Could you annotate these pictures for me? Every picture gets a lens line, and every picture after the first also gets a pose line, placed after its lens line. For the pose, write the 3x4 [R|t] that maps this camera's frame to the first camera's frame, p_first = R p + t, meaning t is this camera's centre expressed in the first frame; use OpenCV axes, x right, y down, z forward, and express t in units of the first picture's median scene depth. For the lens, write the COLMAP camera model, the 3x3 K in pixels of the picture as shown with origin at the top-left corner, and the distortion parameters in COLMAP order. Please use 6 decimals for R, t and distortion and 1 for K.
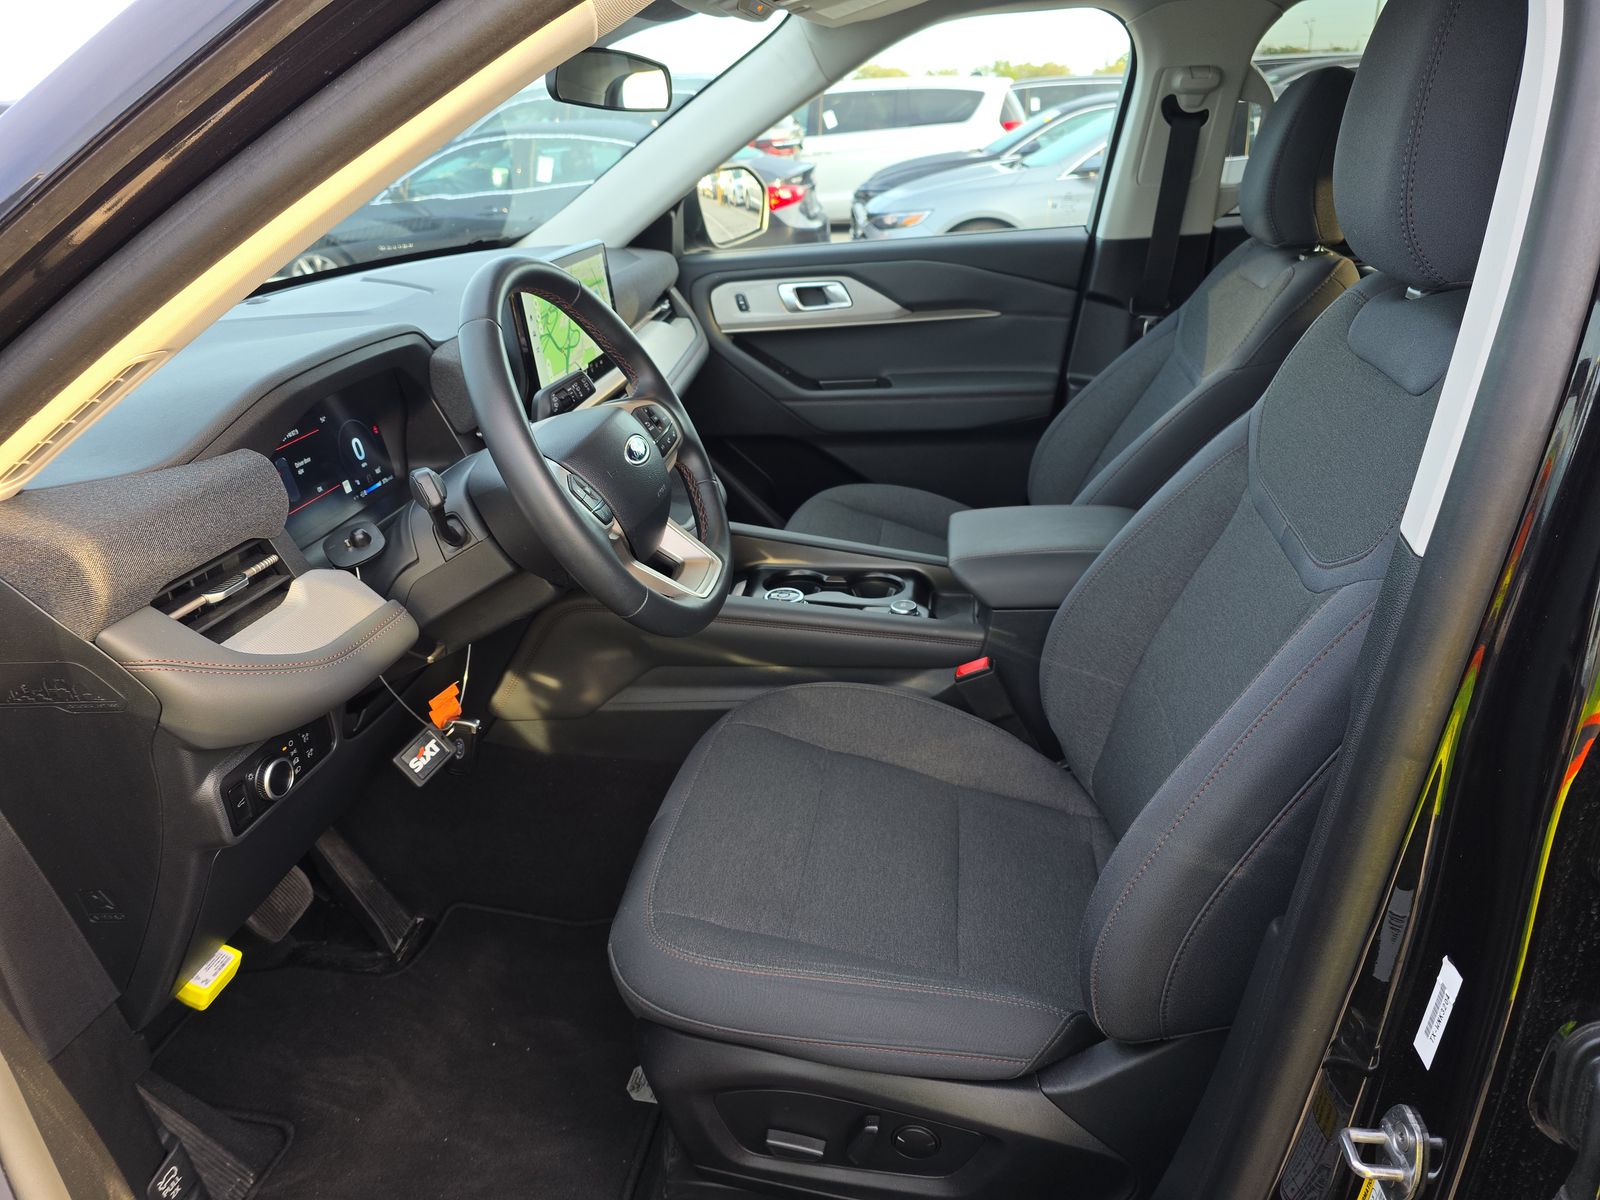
lens RADIAL K [[1036.8, 0, 800.0], [0, 1036.8, 600.0], [0, 0, 1]] dist [-0.004233, -0.001738]
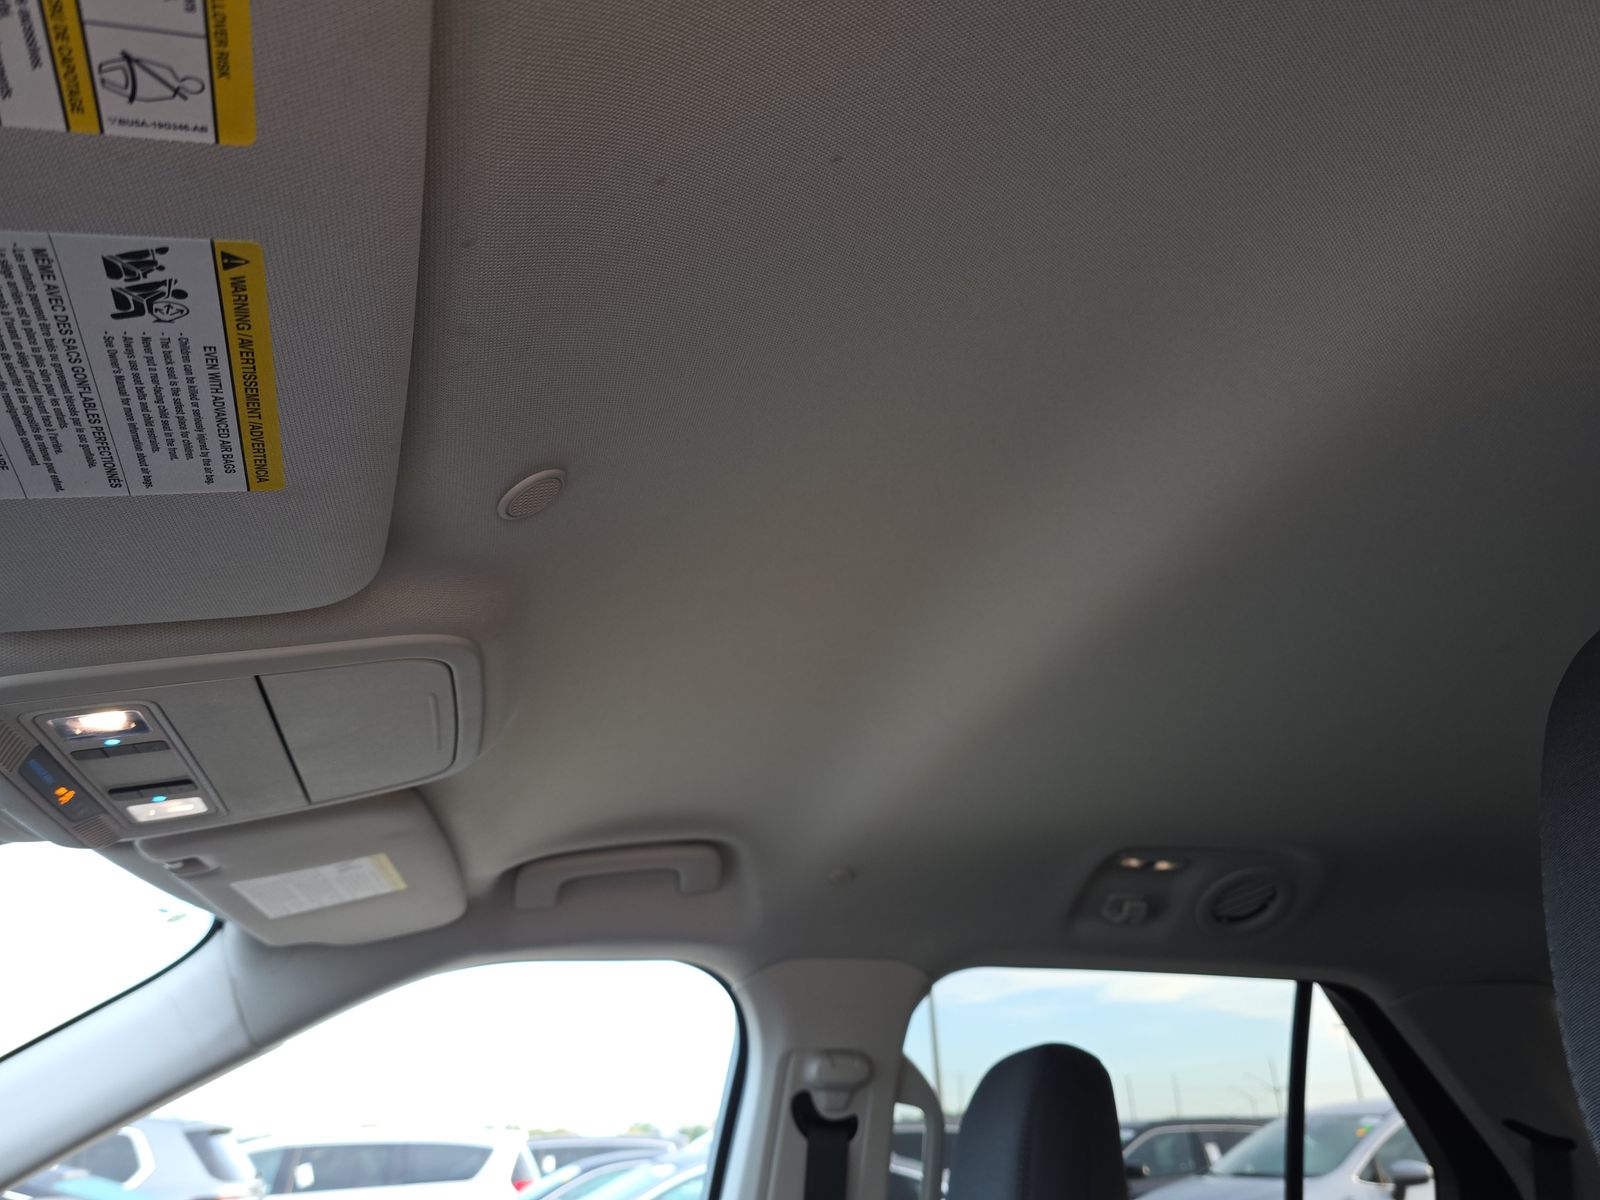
lens RADIAL K [[1036.8, 0, 800.0], [0, 1036.8, 600.0], [0, 0, 1]] dist [-0.004233, -0.001738]
pose [[0.914477, 0.214789, 0.342925, 0.020532], [0.154194, 0.598563, -0.786095, -0.052752], [-0.374107, 0.771743, 0.514253, 0.142165]]
